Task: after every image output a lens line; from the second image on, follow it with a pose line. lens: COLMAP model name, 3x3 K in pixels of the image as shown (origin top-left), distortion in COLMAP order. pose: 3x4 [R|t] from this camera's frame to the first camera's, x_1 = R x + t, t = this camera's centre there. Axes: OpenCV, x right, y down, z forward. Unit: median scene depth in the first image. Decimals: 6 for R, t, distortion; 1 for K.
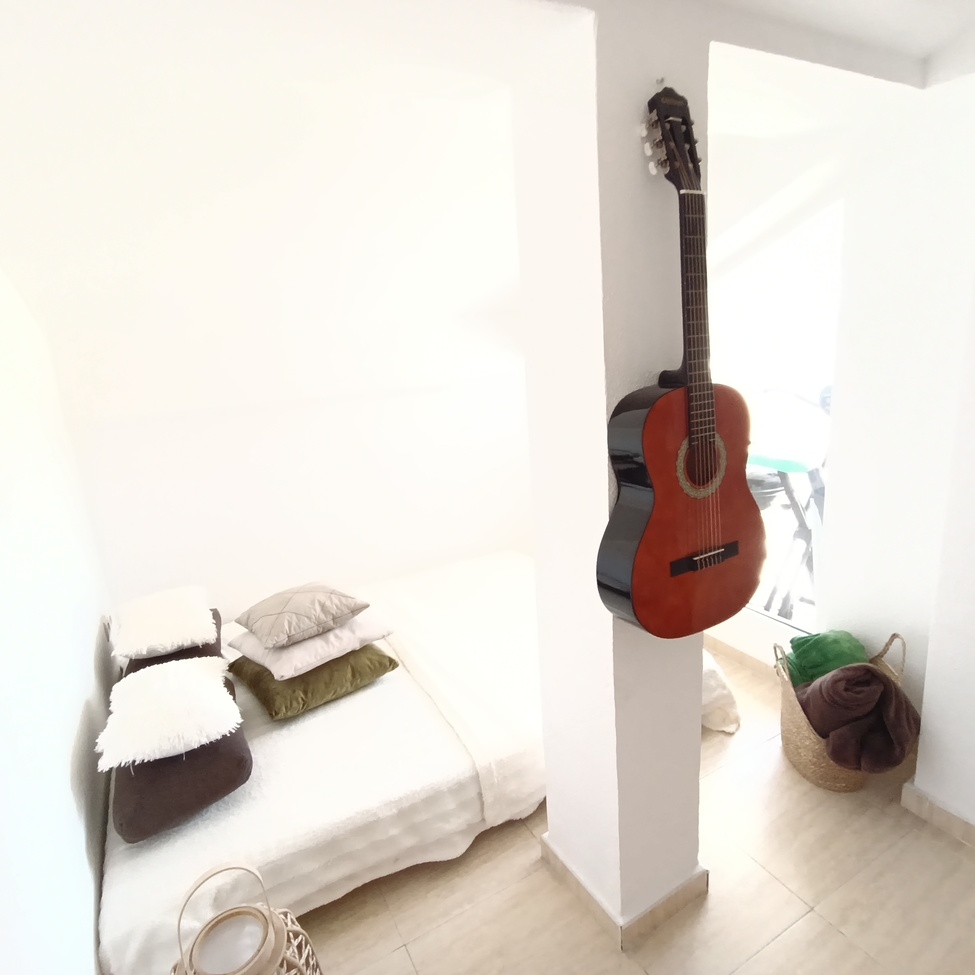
lens RADIAL K [[593.4, 0, 478.5], [0, 593.4, 484.0], [0, 0, 1]] dist [-0.038215, 0.025570]
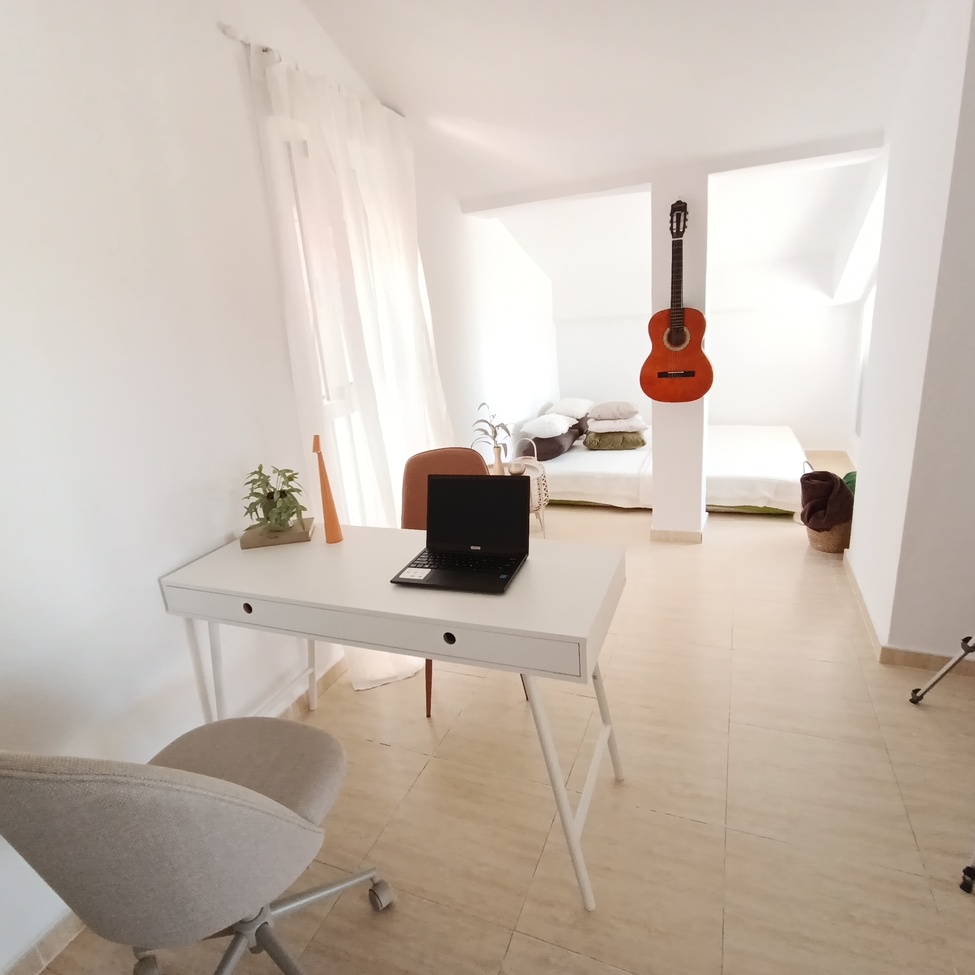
lens RADIAL K [[590.2, 0, 480.9], [0, 590.2, 488.8], [0, 0, 1]] dist [-0.035666, 0.023305]
pose [[0.625420, 0.254282, -0.737692, 1.950360], [-0.150978, 0.966980, 0.205318, 0.217160], [0.765542, -0.017035, 0.643160, -1.426613]]
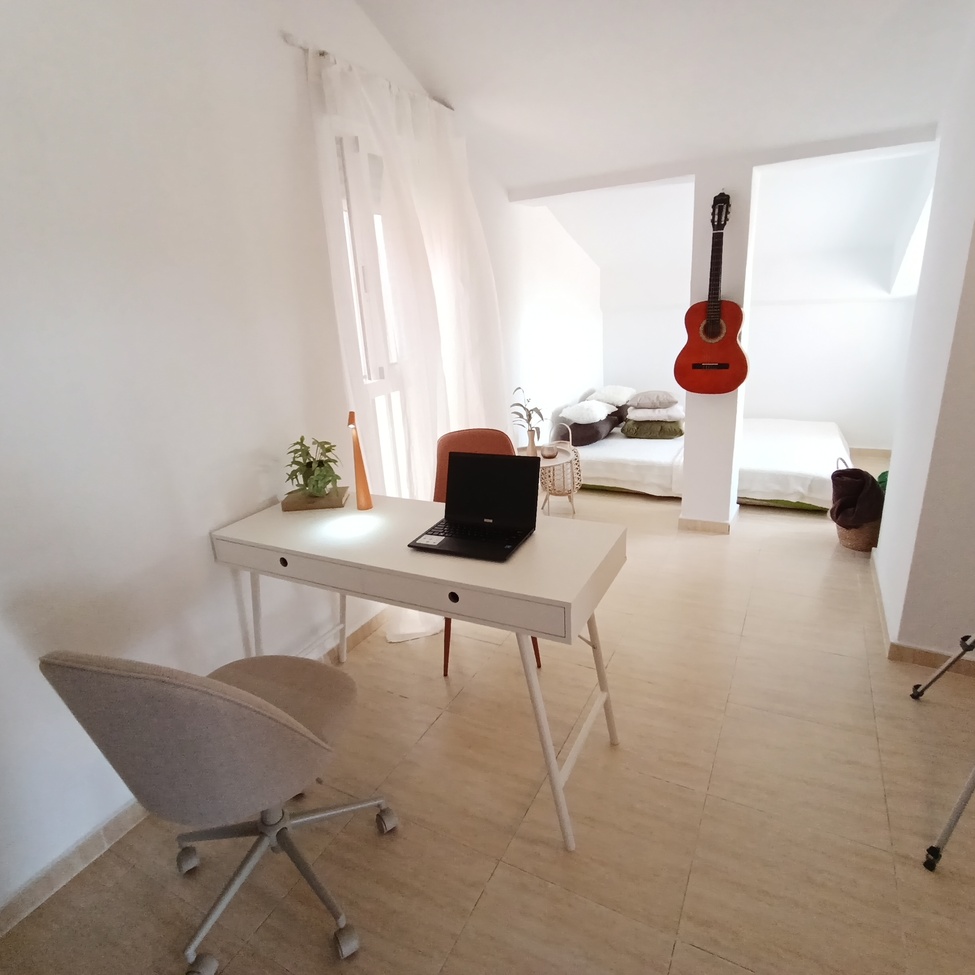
lens RADIAL K [[590.2, 0, 480.9], [0, 590.2, 488.8], [0, 0, 1]] dist [-0.035666, 0.023305]
pose [[0.545733, 0.306025, -0.780079, 2.108579], [-0.179712, 0.952010, 0.247749, 0.186566], [0.818461, 0.004985, 0.574540, -1.434786]]
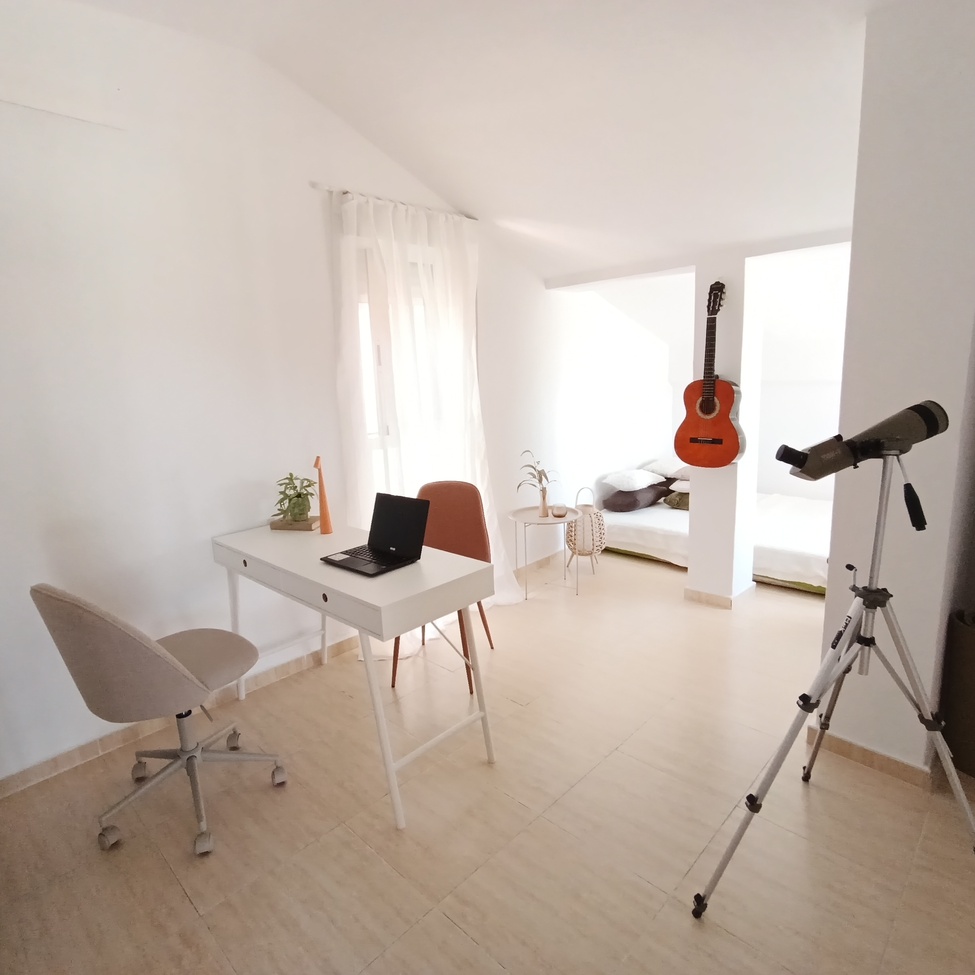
lens RADIAL K [[591.9, 0, 483.1], [0, 591.9, 491.4], [0, 0, 1]] dist [-0.036362, 0.021343]
pose [[0.293784, 0.256289, -0.920873, 2.755473], [-0.210057, 0.957146, 0.199370, 0.019663], [0.932506, 0.134864, 0.335029, -0.919204]]
